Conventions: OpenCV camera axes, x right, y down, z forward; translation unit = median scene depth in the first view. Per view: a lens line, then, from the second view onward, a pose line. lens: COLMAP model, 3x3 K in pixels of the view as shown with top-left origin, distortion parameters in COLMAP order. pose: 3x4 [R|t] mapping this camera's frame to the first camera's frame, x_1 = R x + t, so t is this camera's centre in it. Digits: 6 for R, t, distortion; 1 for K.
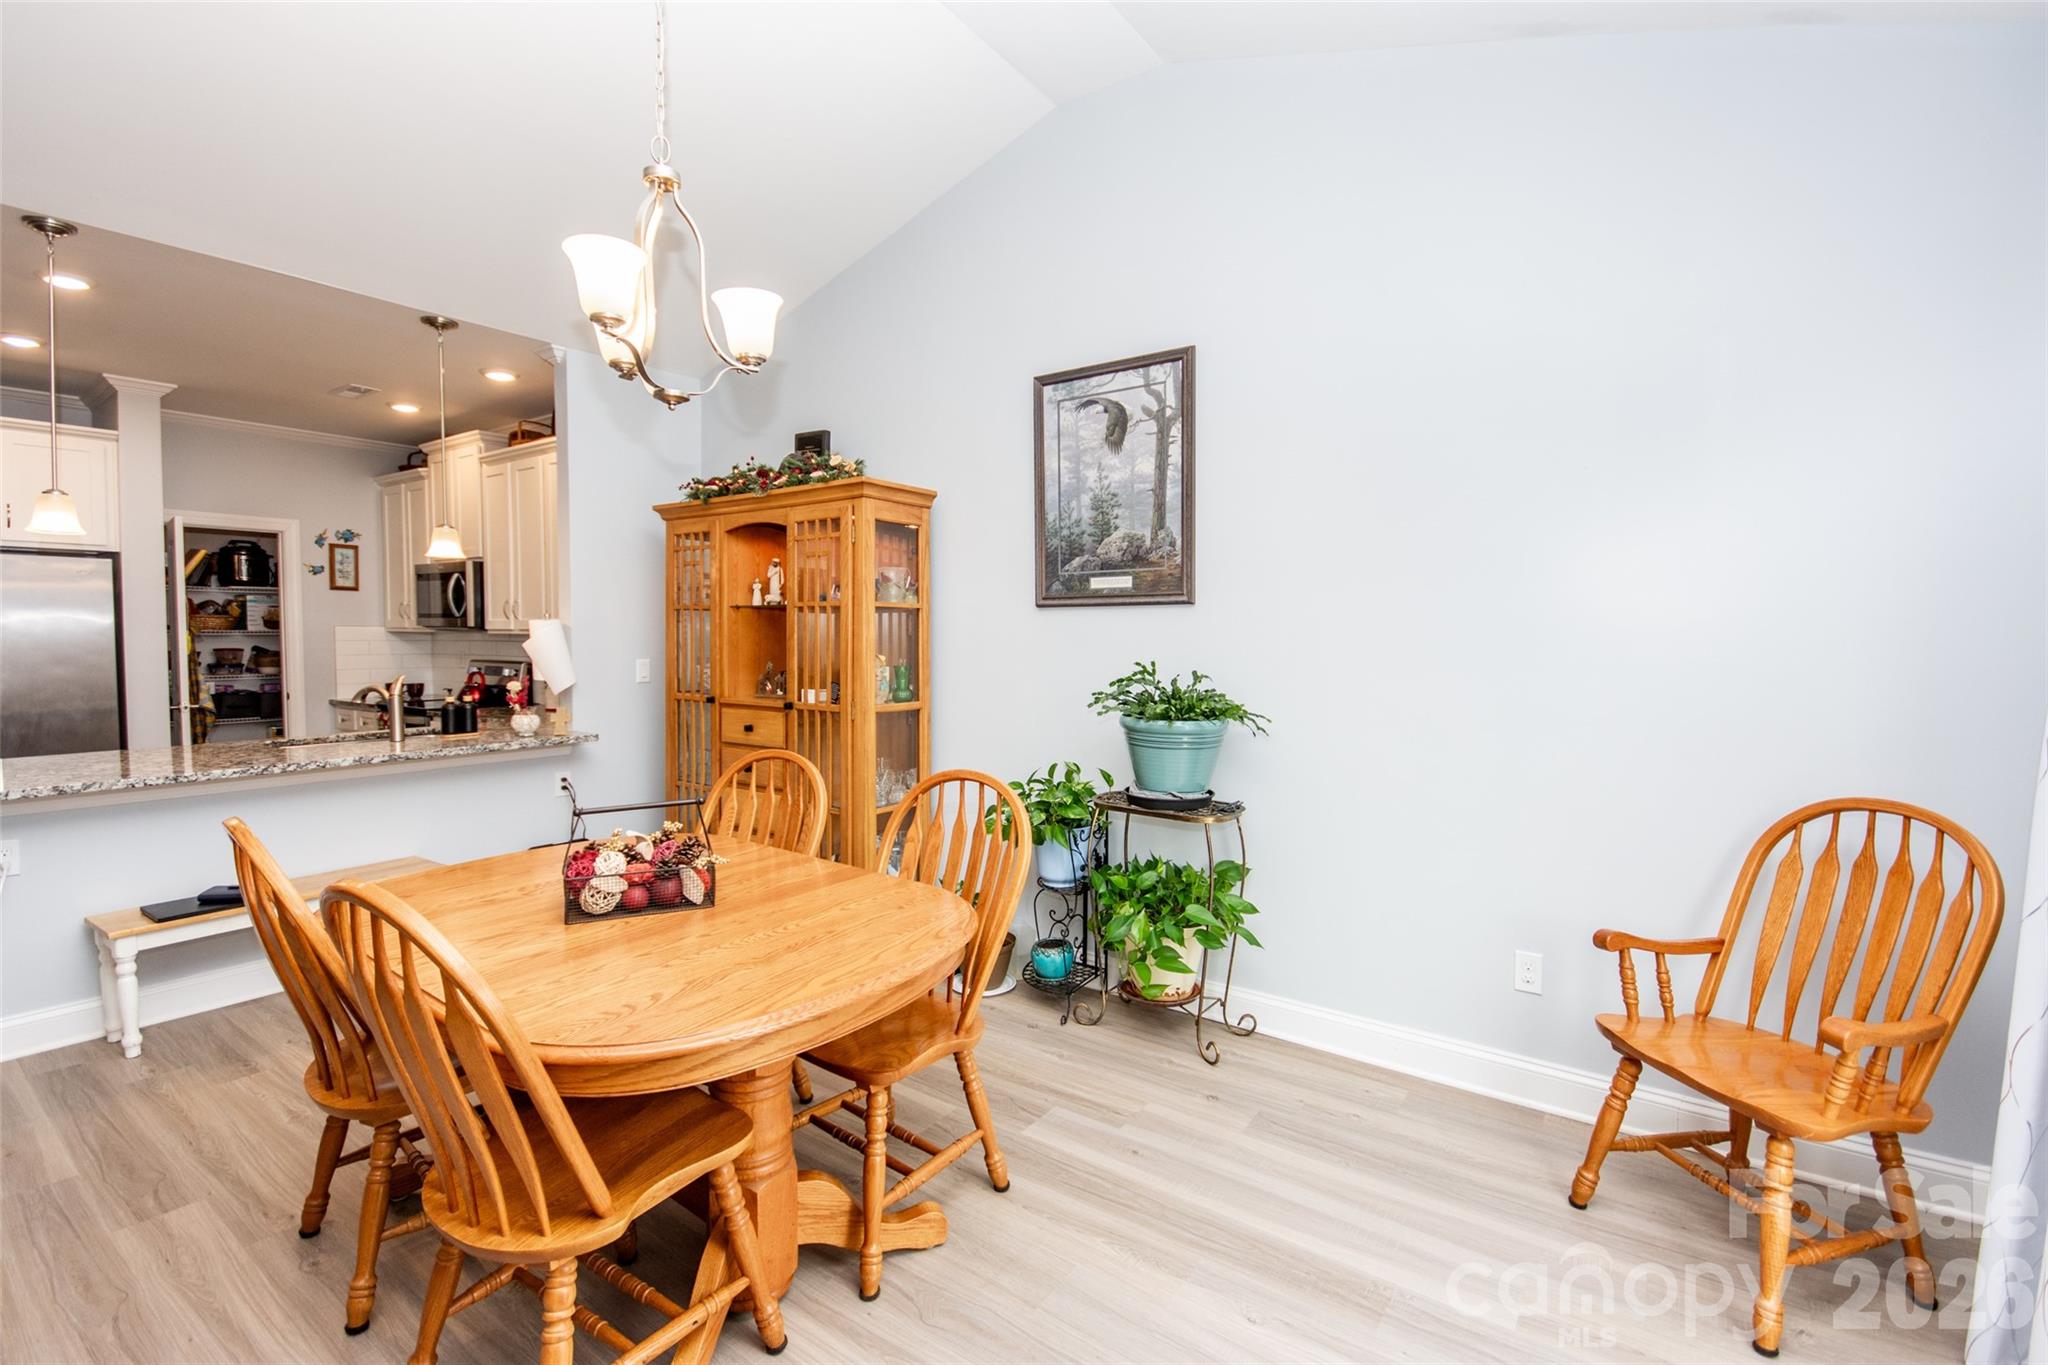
lens RADIAL K [[925.9, 0, 1061.6], [0, 925.9, 675.9], [0, 0, 1]] dist [-0.007366, -0.003521]
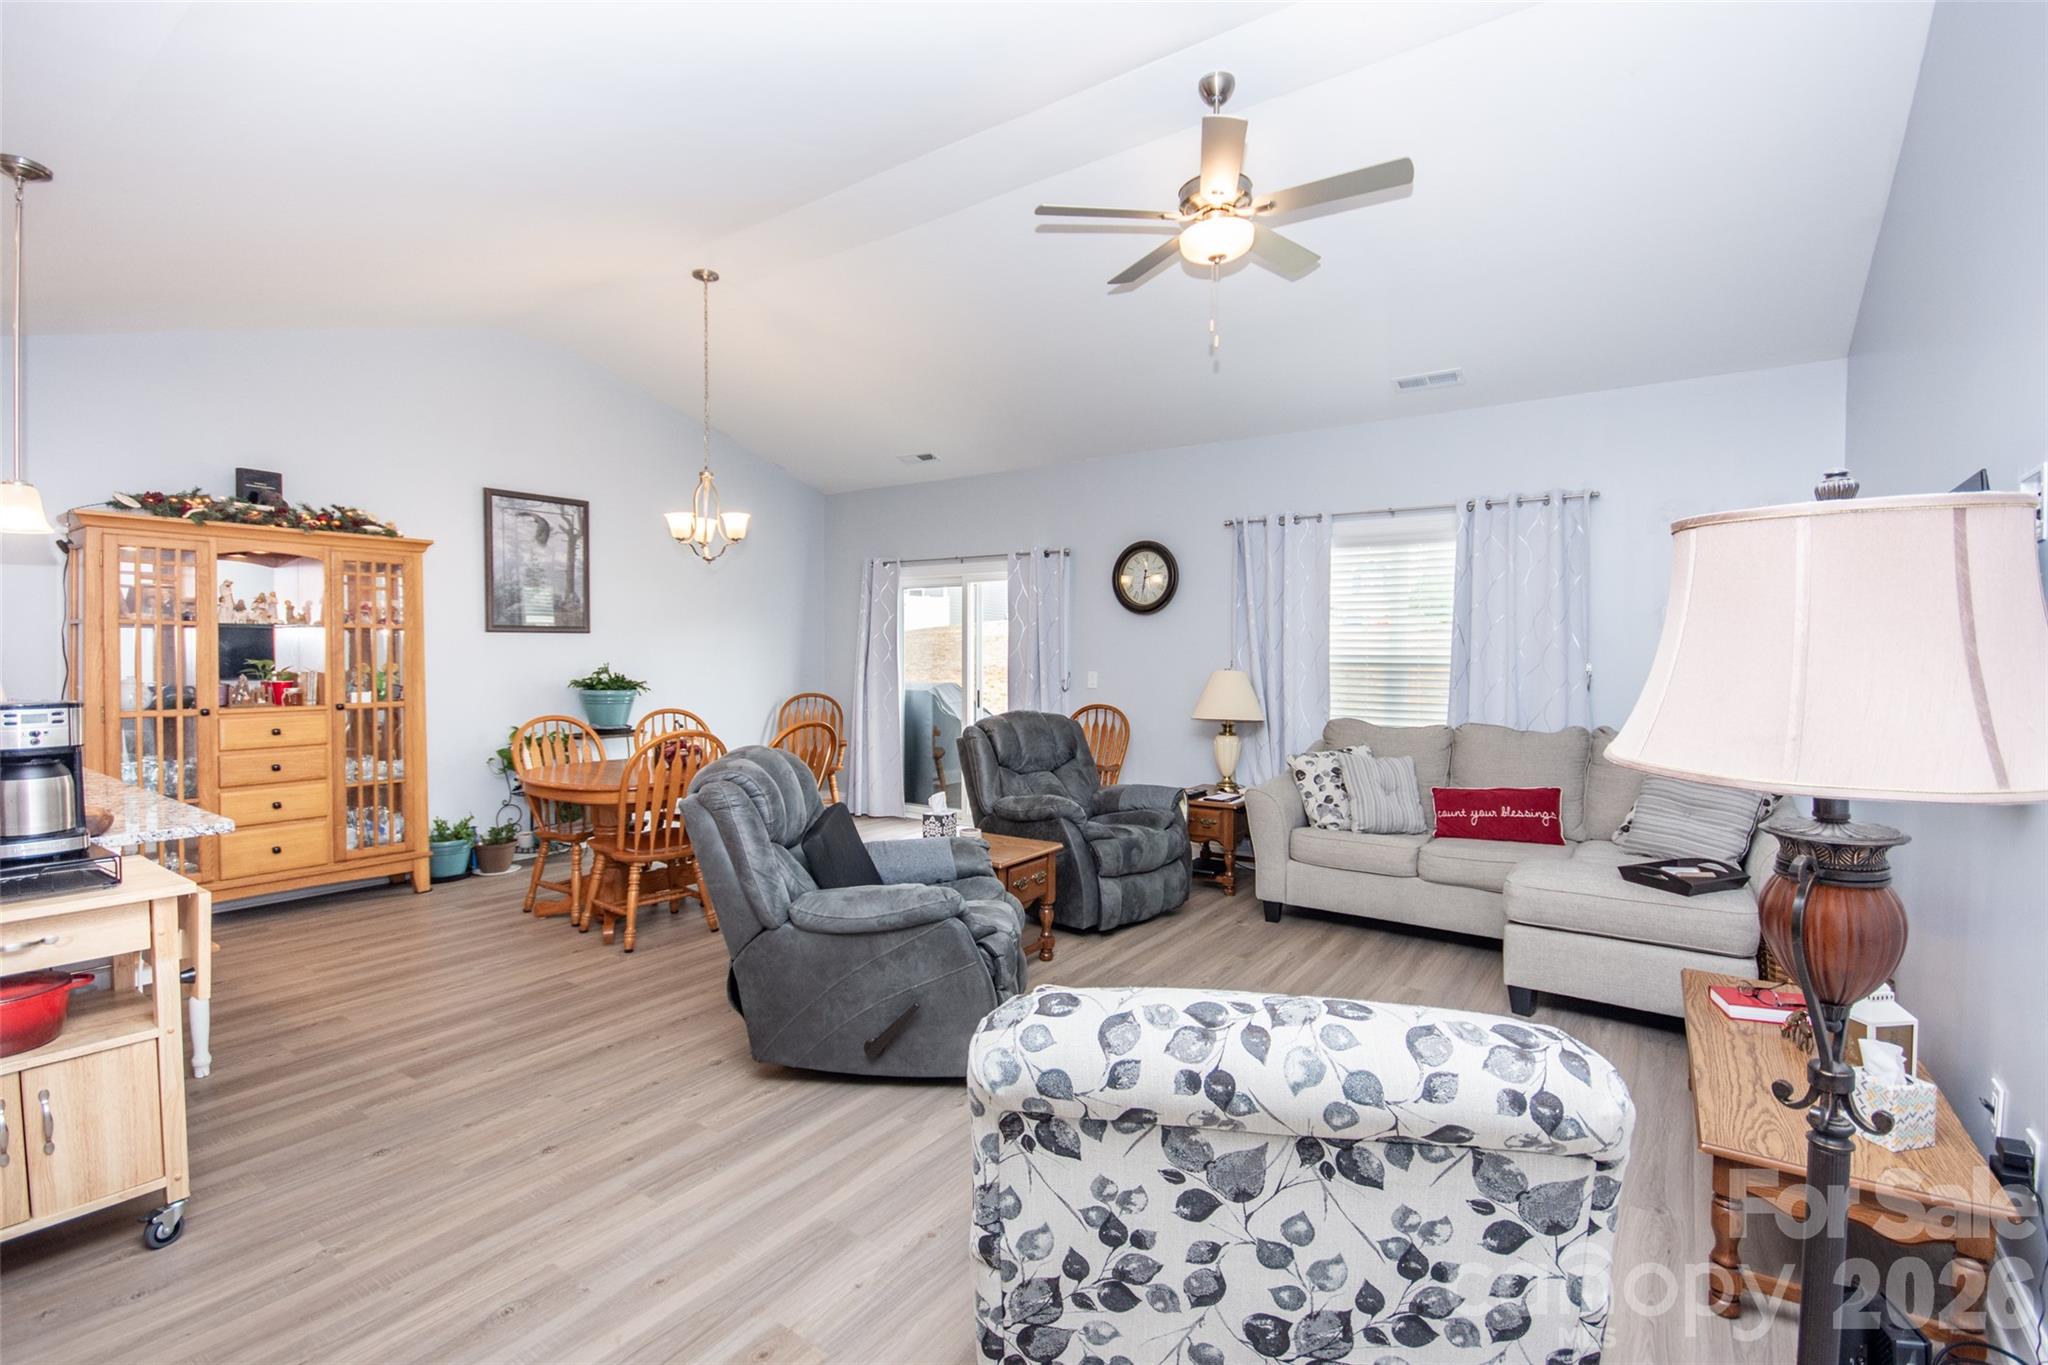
lens RADIAL K [[925.9, 0, 998.8], [0, 925.9, 651.9], [0, 0, 1]] dist [-0.007366, -0.003521]
pose [[0.017080, -0.007172, 0.999828, -1.152595], [0.041531, 0.999116, 0.006458, -0.010252], [-0.998991, 0.041414, 0.017363, 0.072290]]
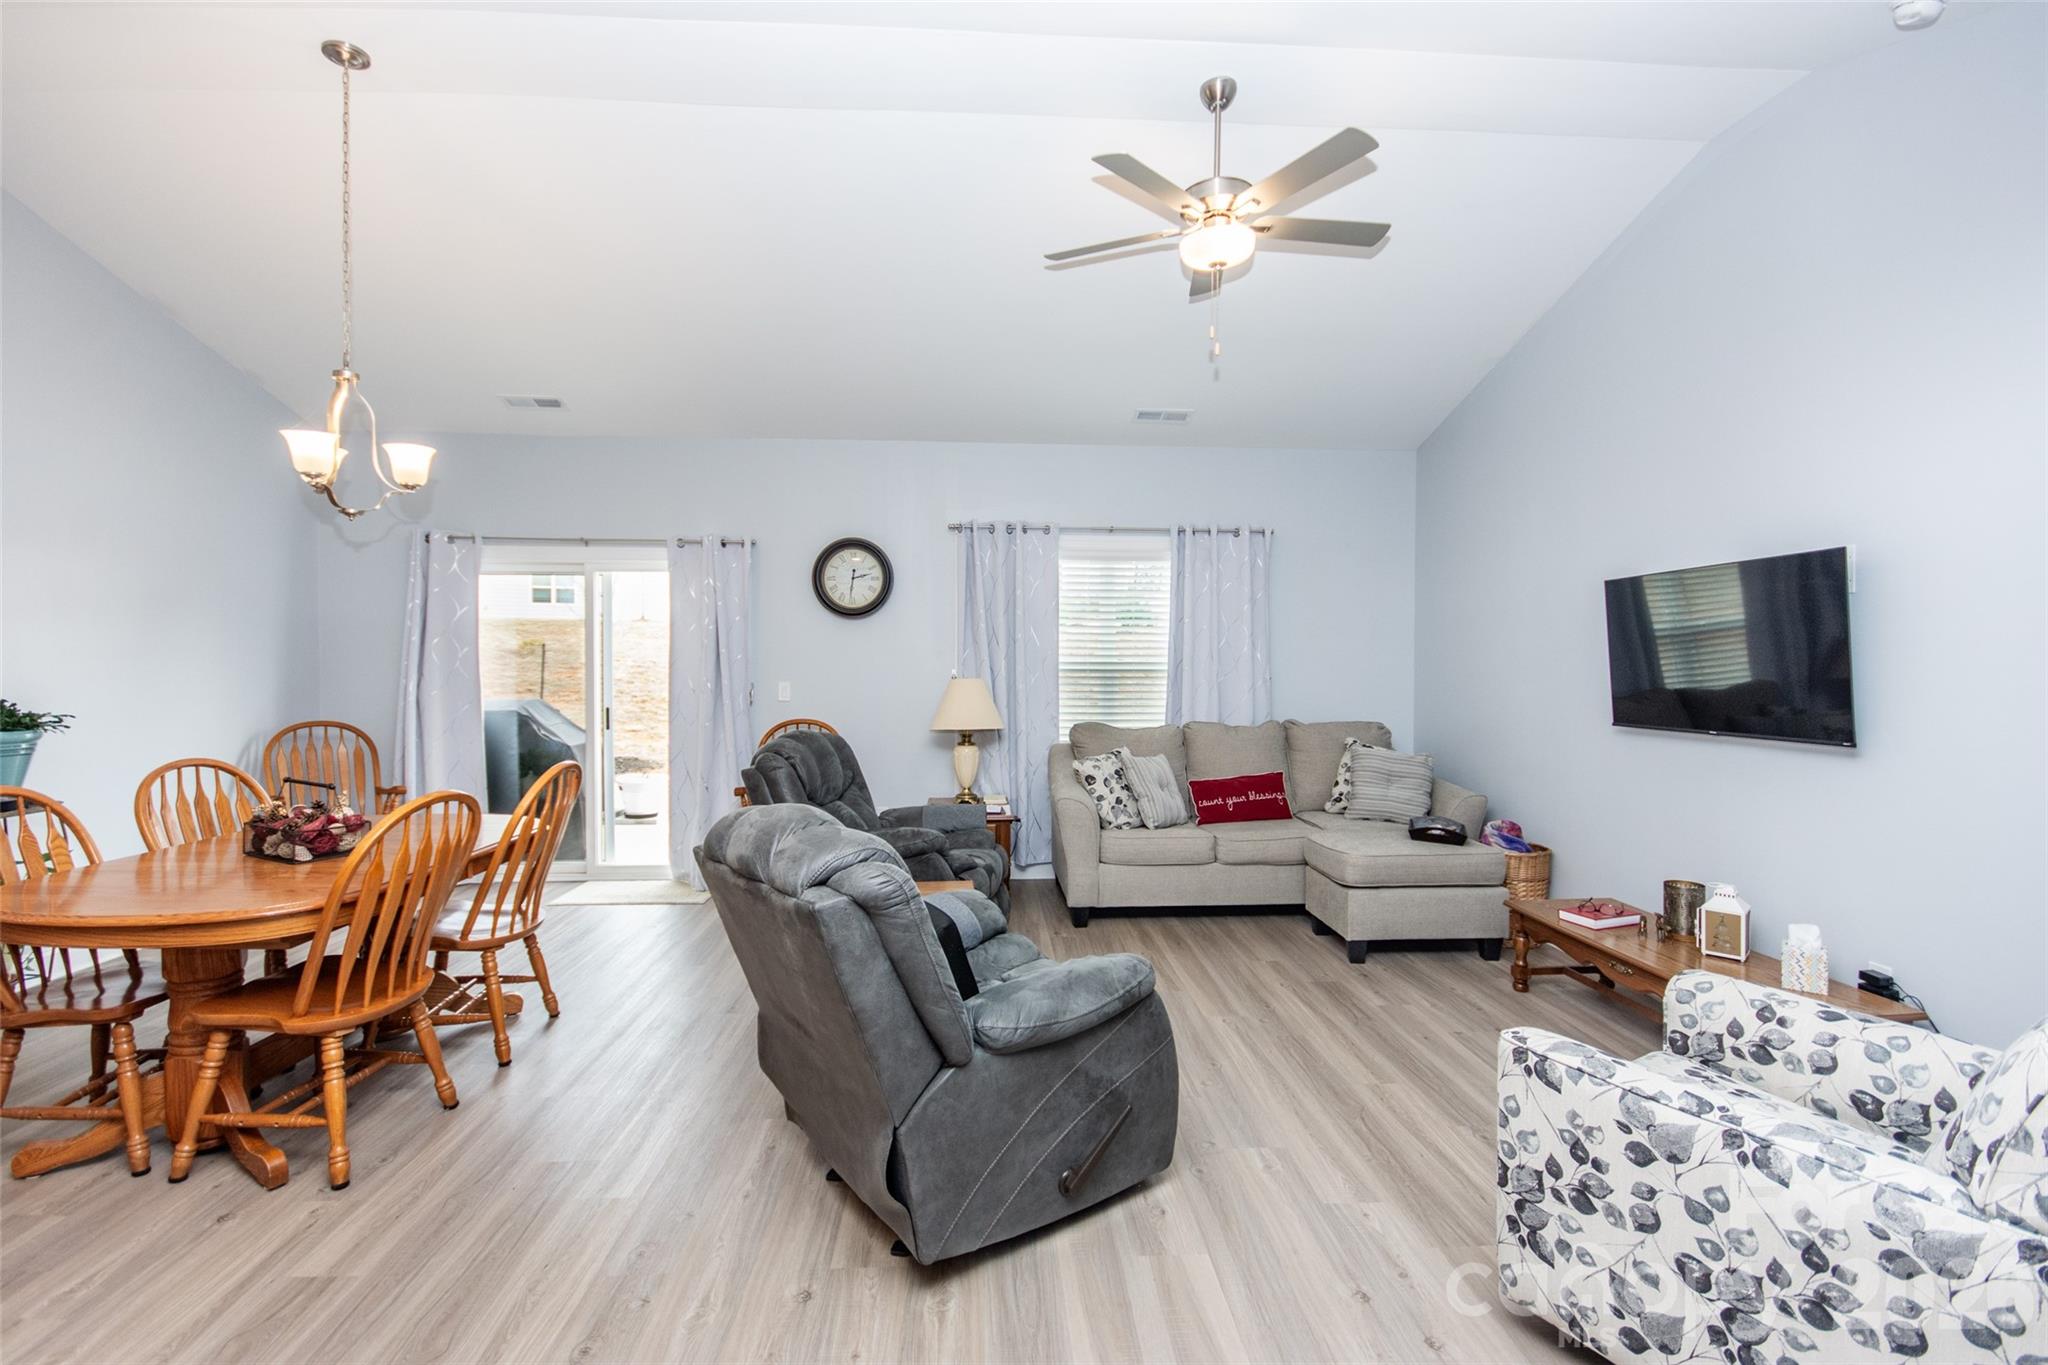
lens RADIAL K [[925.9, 0, 1027.2], [0, 925.9, 656.8], [0, 0, 1]] dist [-0.007366, -0.003521]
pose [[-0.626937, -0.007188, 0.779037, -0.926374], [0.028572, 0.999073, 0.032213, -0.026870], [-0.778546, 0.042454, -0.626150, 0.426412]]
